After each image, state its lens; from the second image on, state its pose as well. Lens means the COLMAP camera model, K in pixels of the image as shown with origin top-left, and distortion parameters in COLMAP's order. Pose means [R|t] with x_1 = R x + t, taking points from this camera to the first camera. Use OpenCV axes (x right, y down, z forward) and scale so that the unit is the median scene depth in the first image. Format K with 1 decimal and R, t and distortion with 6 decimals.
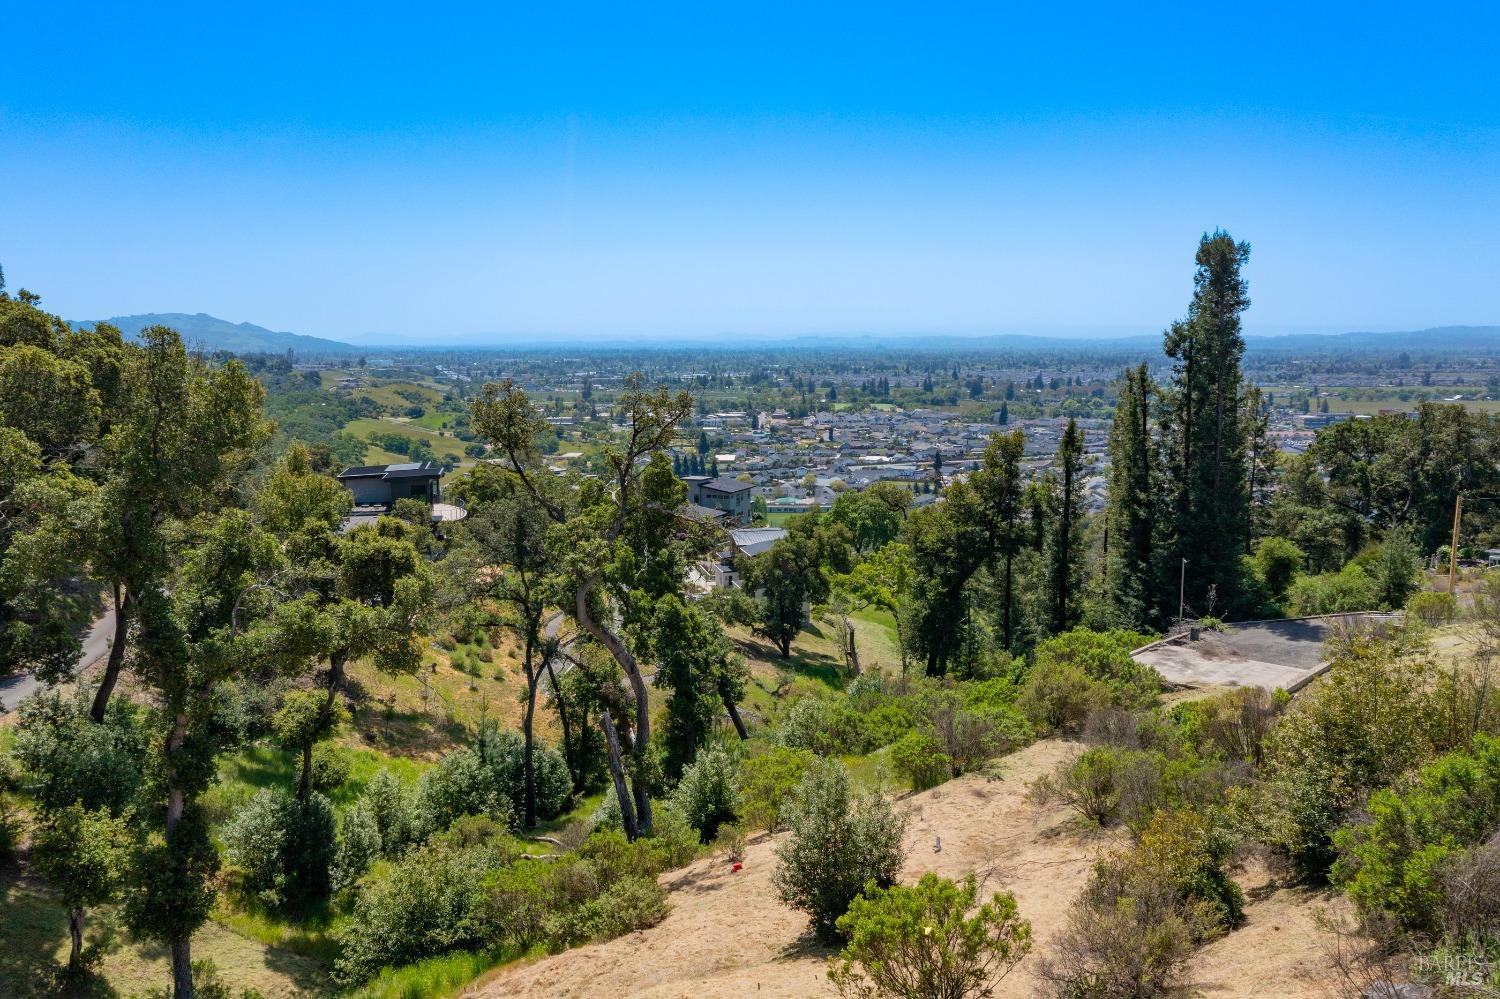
lens RADIAL K [[1194.2, 0, 746.4], [0, 1194.2, 496.3], [0, 0, 1]] dist [0.006406, 0.005216]
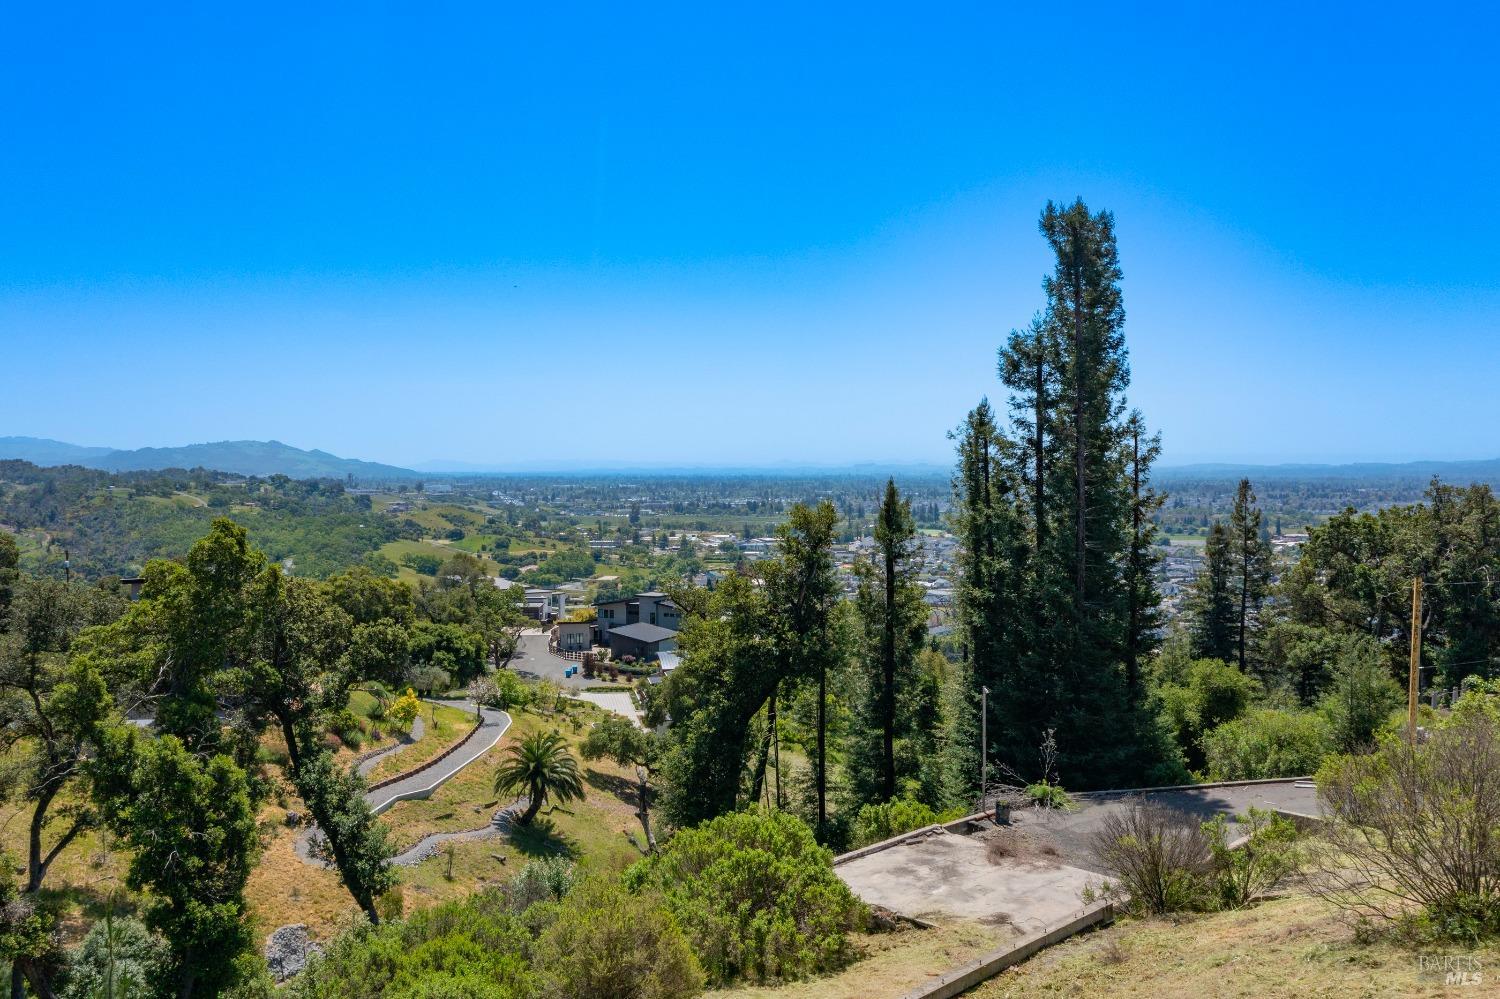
lens RADIAL K [[1194.2, 0, 746.5], [0, 1194.2, 497.9], [0, 0, 1]] dist [0.006406, 0.005216]
pose [[0.998878, 0.003113, -0.047259, 0.175638], [-0.008021, 0.994543, -0.104019, 0.013261], [0.046677, 0.104281, 0.993452, 0.241592]]
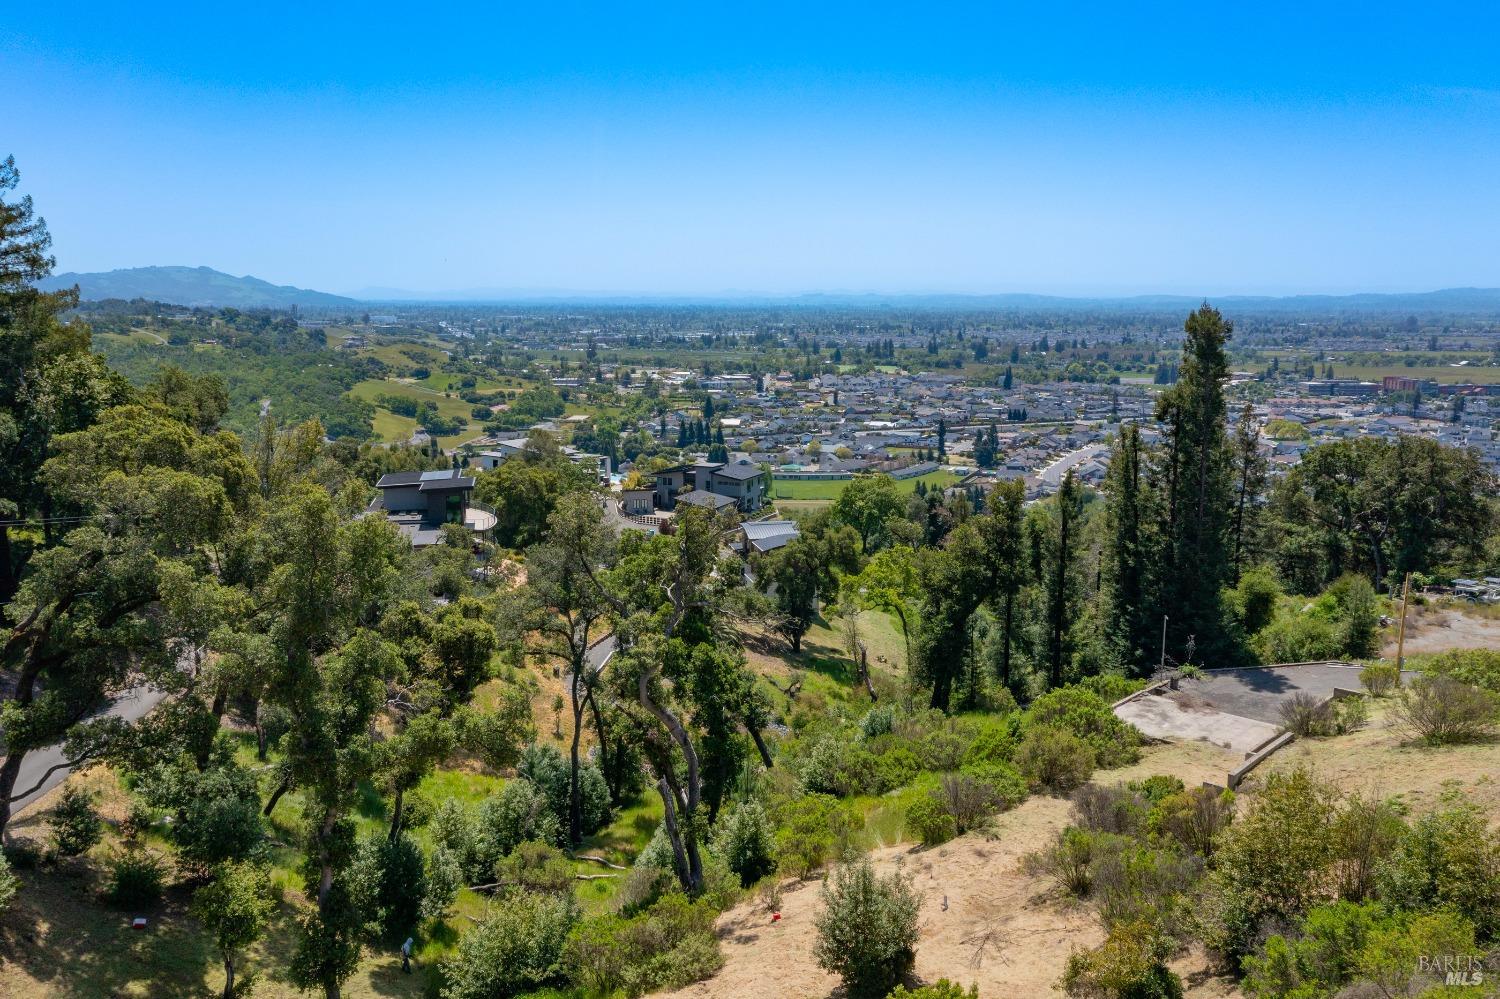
lens RADIAL K [[1194.2, 0, 746.3], [0, 1194.2, 495.4], [0, 0, 1]] dist [0.006406, 0.005216]
pose [[0.999969, 0.007514, -0.002444, -0.015466], [-0.007425, 0.999376, 0.034521, -0.061746], [0.002702, -0.034502, 0.999401, -0.073048]]
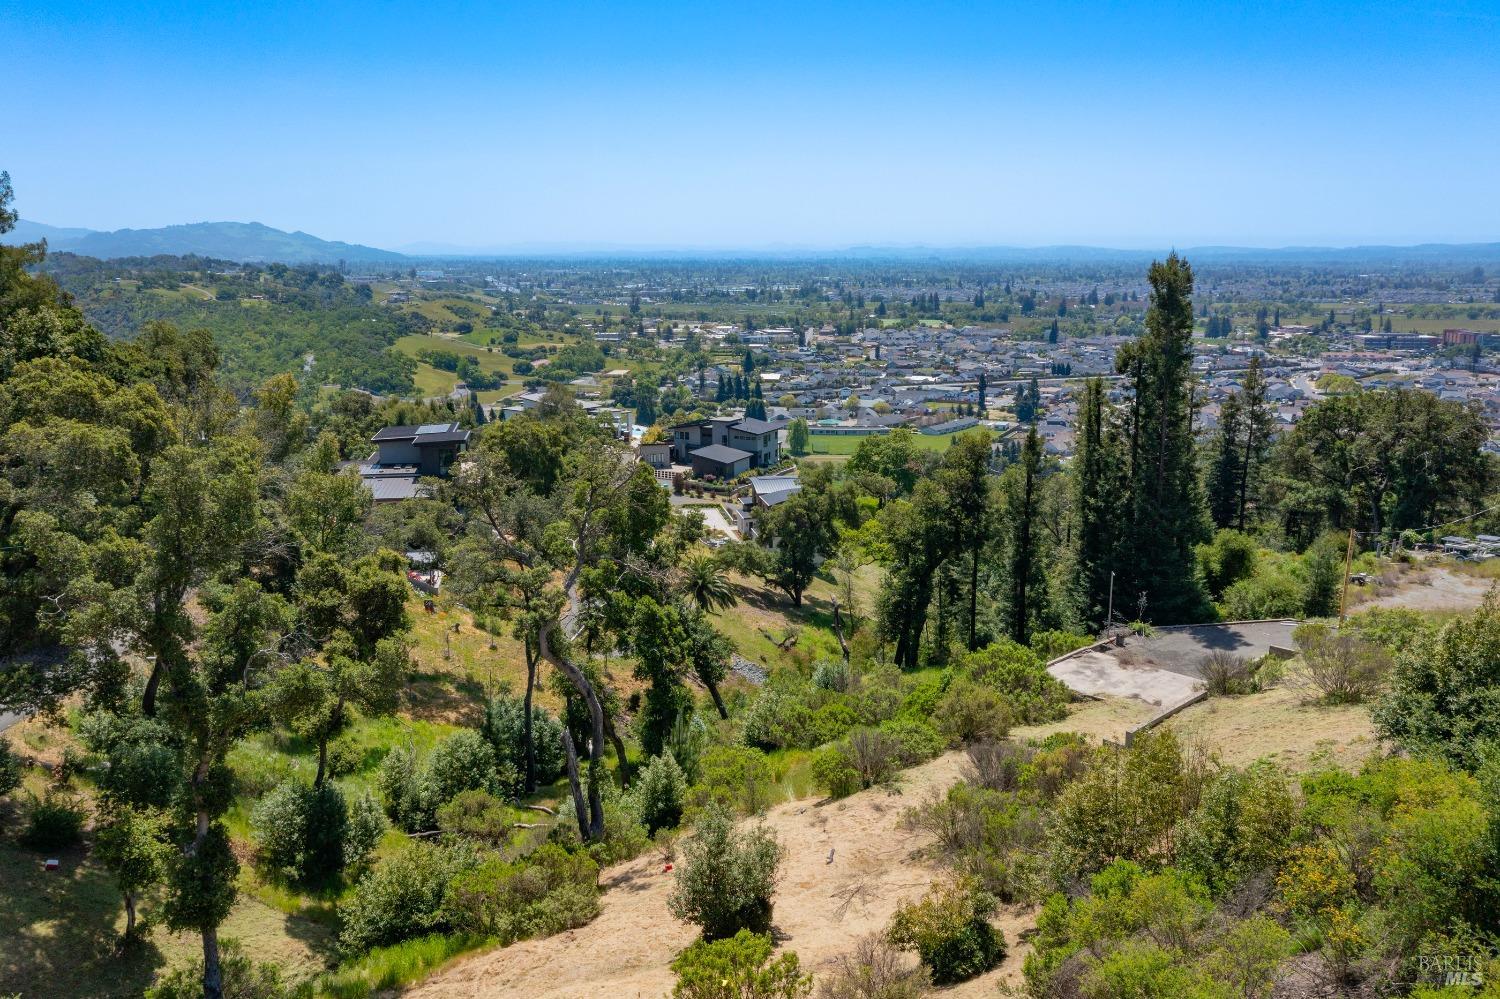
lens RADIAL K [[1194.2, 0, 746.5], [0, 1194.2, 495.4], [0, 0, 1]] dist [0.006406, 0.005216]
pose [[0.999119, 0.011054, -0.040486, 0.047018], [-0.008097, 0.997336, 0.072495, -0.061213], [0.041179, -0.072103, 0.996547, -0.067794]]
